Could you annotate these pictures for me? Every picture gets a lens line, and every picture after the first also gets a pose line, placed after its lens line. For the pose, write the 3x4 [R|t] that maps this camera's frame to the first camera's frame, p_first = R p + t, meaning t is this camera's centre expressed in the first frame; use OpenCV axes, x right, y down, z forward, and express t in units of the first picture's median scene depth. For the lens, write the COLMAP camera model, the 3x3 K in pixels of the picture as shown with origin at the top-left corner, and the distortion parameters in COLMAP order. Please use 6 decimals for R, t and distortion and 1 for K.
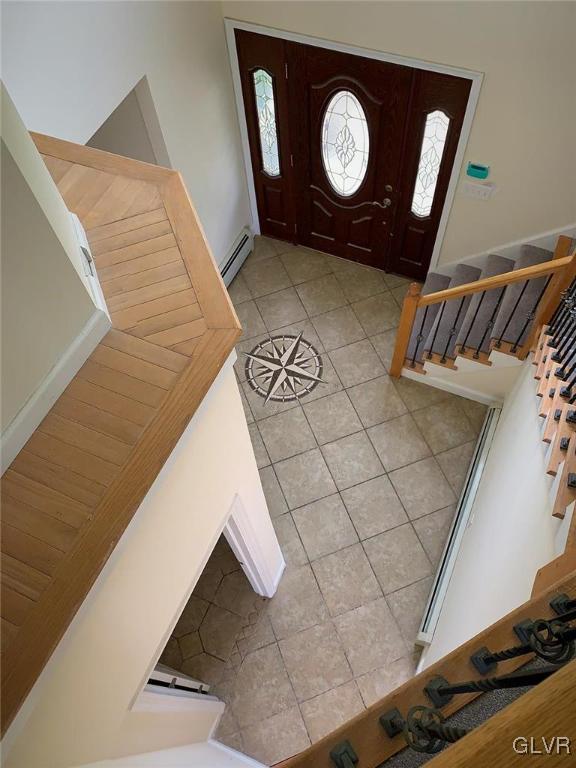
lens RADIAL K [[589.5, 0, 288.0], [0, 589.5, 384.0], [0, 0, 1]] dist [0.013535, -0.005717]
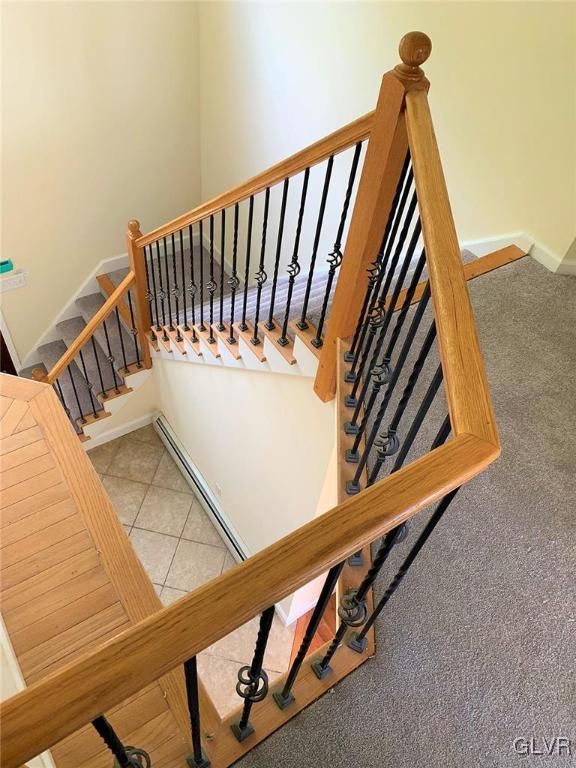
lens RADIAL K [[589.5, 0, 288.0], [0, 589.5, 384.0], [0, 0, 1]] dist [0.013535, -0.005717]
pose [[0.529420, -0.576808, 0.622099, -0.205867], [0.668089, 0.735404, 0.113305, 0.031925], [-0.522849, 0.355632, 0.774696, -0.057476]]
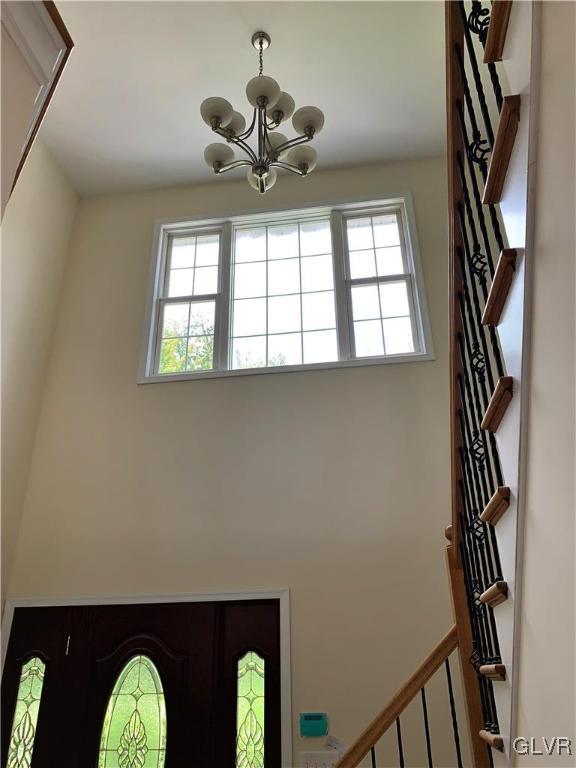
lens RADIAL K [[589.5, 0, 288.0], [0, 589.5, 384.0], [0, 0, 1]] dist [0.013535, -0.005717]
pose [[0.963144, 0.152697, 0.221444, 0.054323], [0.213258, 0.068261, -0.974608, 0.327679], [-0.163936, 0.985913, 0.033181, 0.535255]]
